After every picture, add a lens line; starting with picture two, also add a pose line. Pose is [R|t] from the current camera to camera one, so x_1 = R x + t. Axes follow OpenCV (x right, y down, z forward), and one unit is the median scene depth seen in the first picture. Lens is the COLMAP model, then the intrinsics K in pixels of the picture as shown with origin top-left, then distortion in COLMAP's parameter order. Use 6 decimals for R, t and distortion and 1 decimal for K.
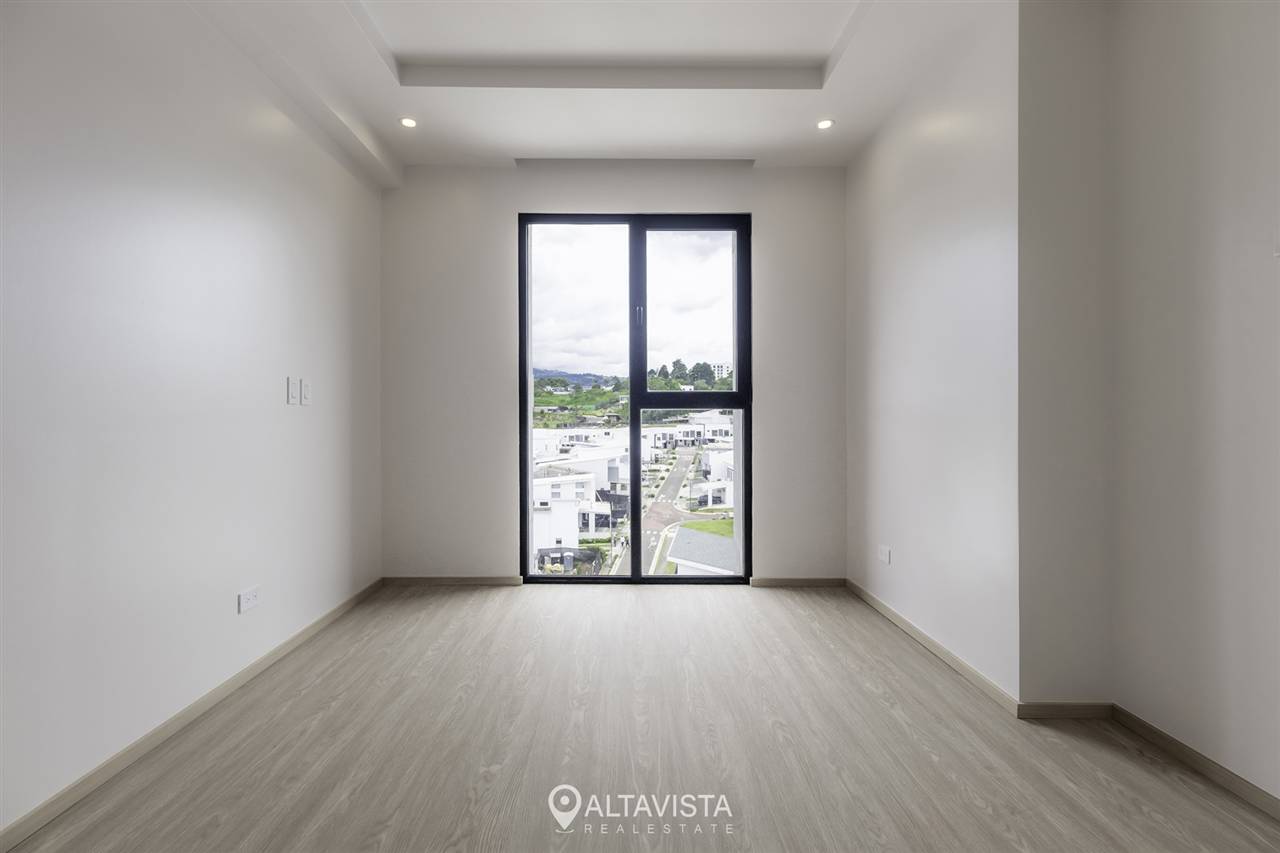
lens RADIAL K [[560.3, 0, 617.2], [0, 560.3, 425.3], [0, 0, 1]] dist [0.004418, 0.001555]
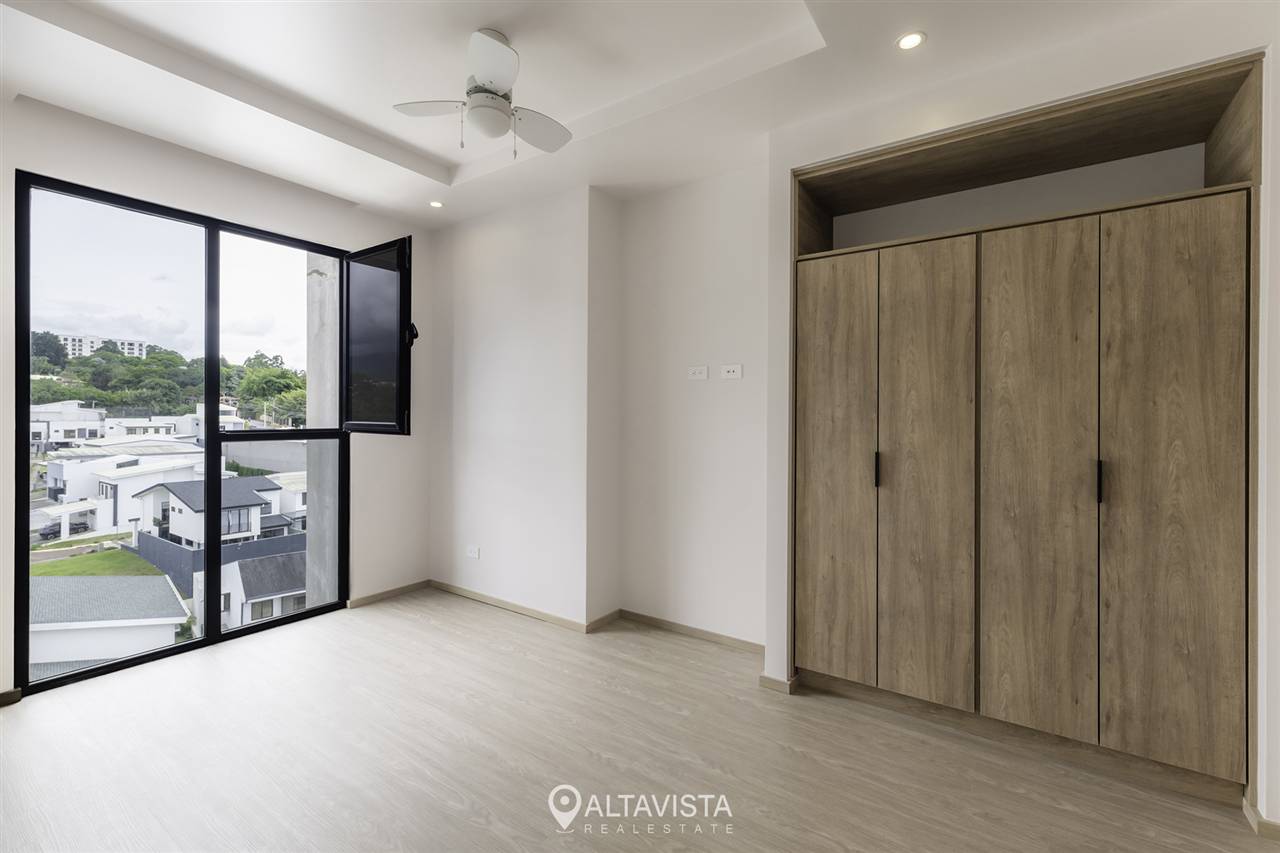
lens RADIAL K [[560.3, 0, 646.9], [0, 560.3, 433.2], [0, 0, 1]] dist [0.004418, 0.001555]
pose [[0.563986, -0.023713, 0.825444, -0.310418], [0.005632, 0.999675, 0.024871, -0.062563], [-0.825765, -0.009378, 0.563936, -0.040533]]
